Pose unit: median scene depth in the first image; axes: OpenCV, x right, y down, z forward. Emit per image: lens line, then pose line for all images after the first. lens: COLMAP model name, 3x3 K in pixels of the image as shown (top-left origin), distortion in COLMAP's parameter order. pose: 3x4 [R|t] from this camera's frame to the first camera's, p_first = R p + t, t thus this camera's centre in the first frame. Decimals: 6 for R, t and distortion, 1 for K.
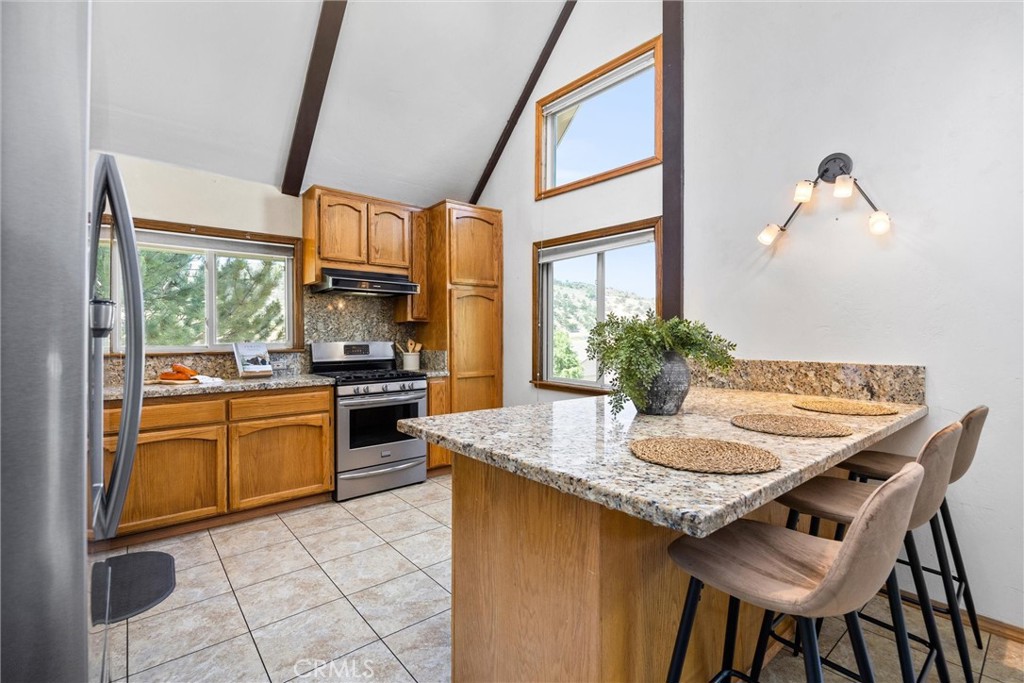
lens RADIAL K [[445.3, 0, 516.9], [0, 445.3, 334.1], [0, 0, 1]] dist [-0.002406, -0.000117]
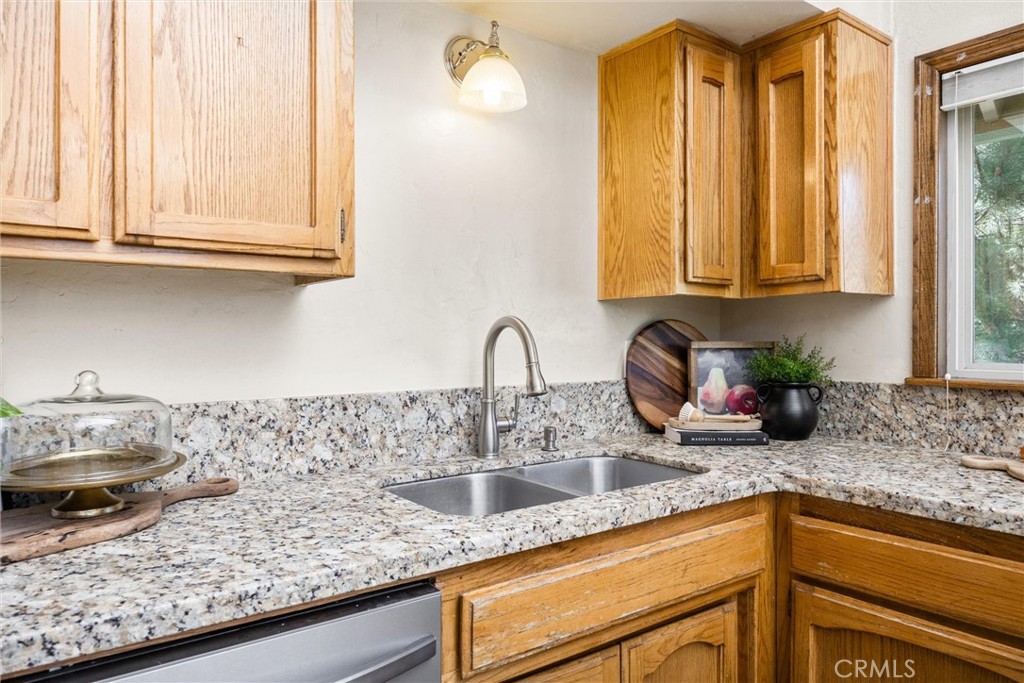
lens RADIAL K [[672.4, 0, 512.0], [0, 672.4, 341.5], [0, 0, 1]] dist [-0.000068, -0.000158]
pose [[-0.064838, 0.007177, -0.997870, -0.192634], [0.004275, 0.999967, 0.006914, 0.001406], [0.997887, -0.003818, -0.064866, 0.499935]]
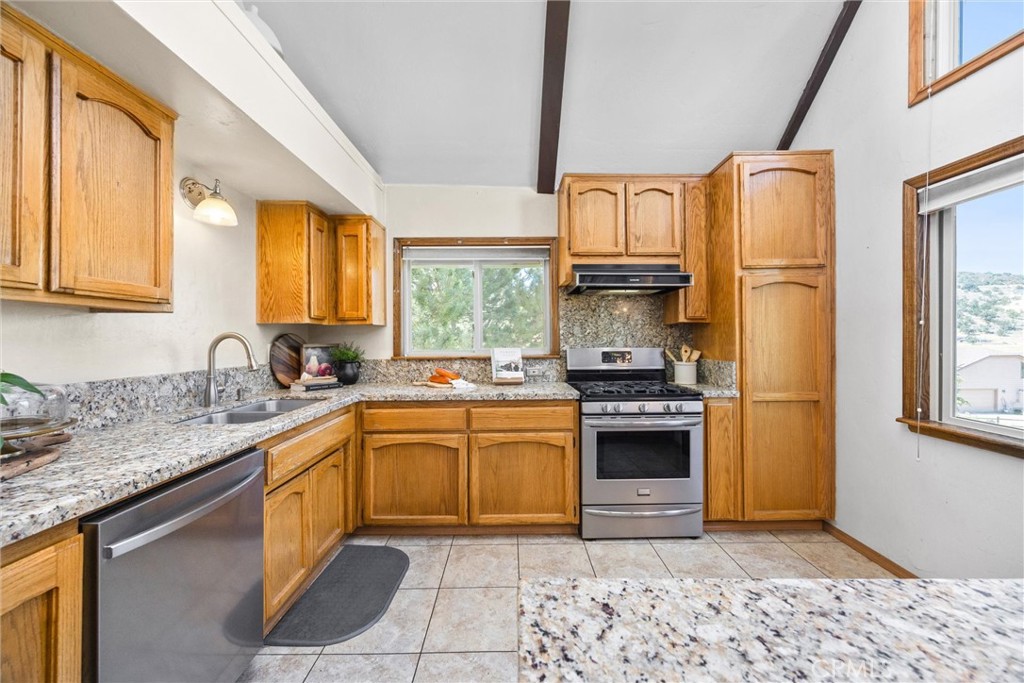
lens RADIAL K [[394.2, 0, 502.1], [0, 394.2, 338.7], [0, 0, 1]] dist [-0.003606, -0.000243]
pose [[0.751852, -0.001543, -0.659331, -0.023827], [0.004363, 0.999987, 0.002635, -0.004137], [0.659318, -0.004858, 0.751849, 0.311057]]
